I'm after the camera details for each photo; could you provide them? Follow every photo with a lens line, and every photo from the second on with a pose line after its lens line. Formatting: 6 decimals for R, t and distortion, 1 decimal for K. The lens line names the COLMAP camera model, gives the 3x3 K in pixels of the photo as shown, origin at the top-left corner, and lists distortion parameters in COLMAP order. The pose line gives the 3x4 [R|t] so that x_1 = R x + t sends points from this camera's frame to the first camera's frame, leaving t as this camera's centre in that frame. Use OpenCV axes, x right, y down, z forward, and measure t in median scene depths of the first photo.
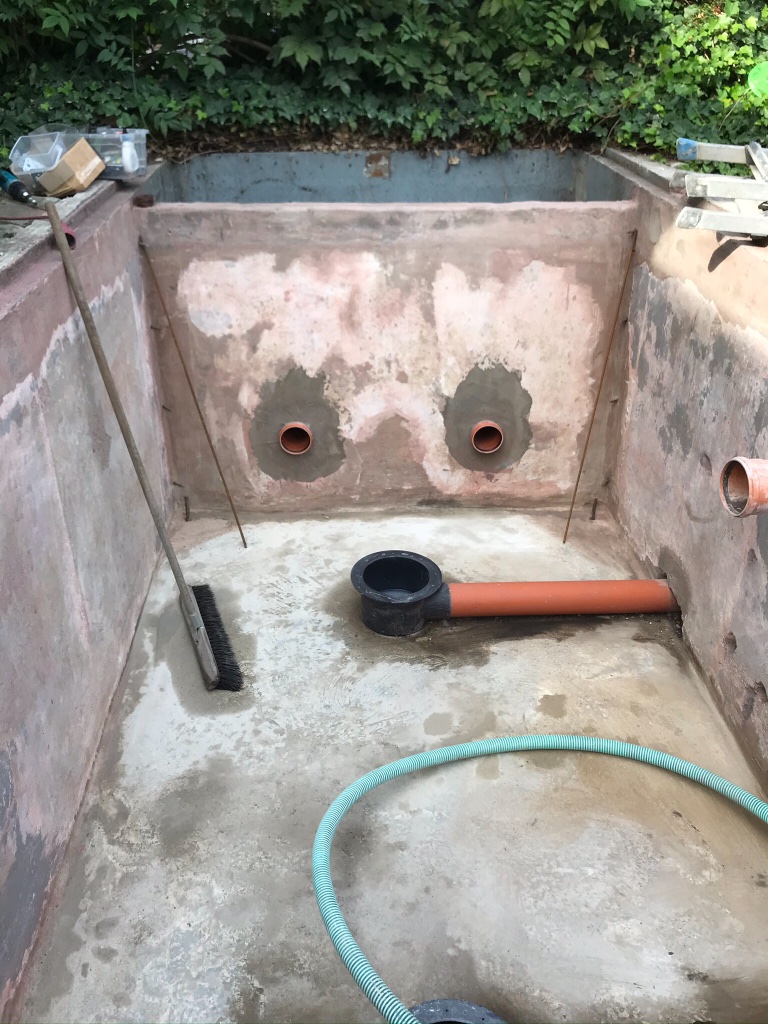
lens RADIAL K [[848.2, 0, 384.0], [0, 848.2, 512.0], [0, 0, 1]] dist [0.065775, -0.133532]
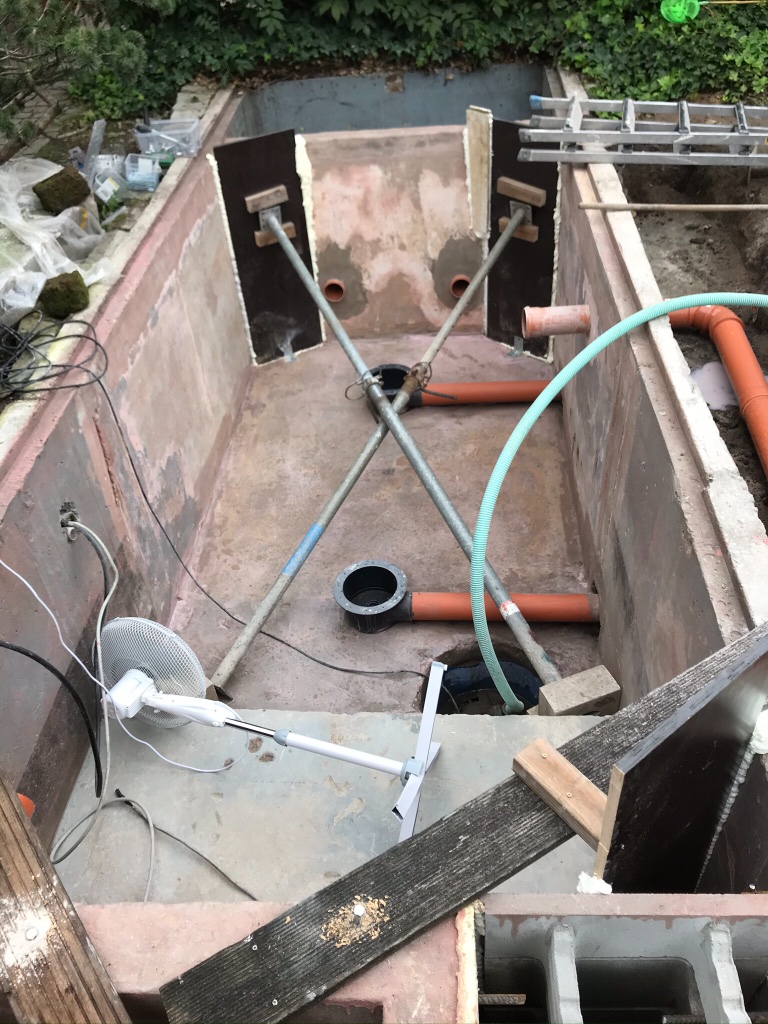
lens RADIAL K [[816.1, 0, 384.0], [0, 816.1, 512.0], [0, 0, 1]] dist [0.000943, 0.010717]
pose [[0.991853, 0.011748, -0.126846, 0.170034], [0.014694, 0.978541, 0.205530, 0.003358], [0.126539, -0.205719, 0.970396, -0.482789]]
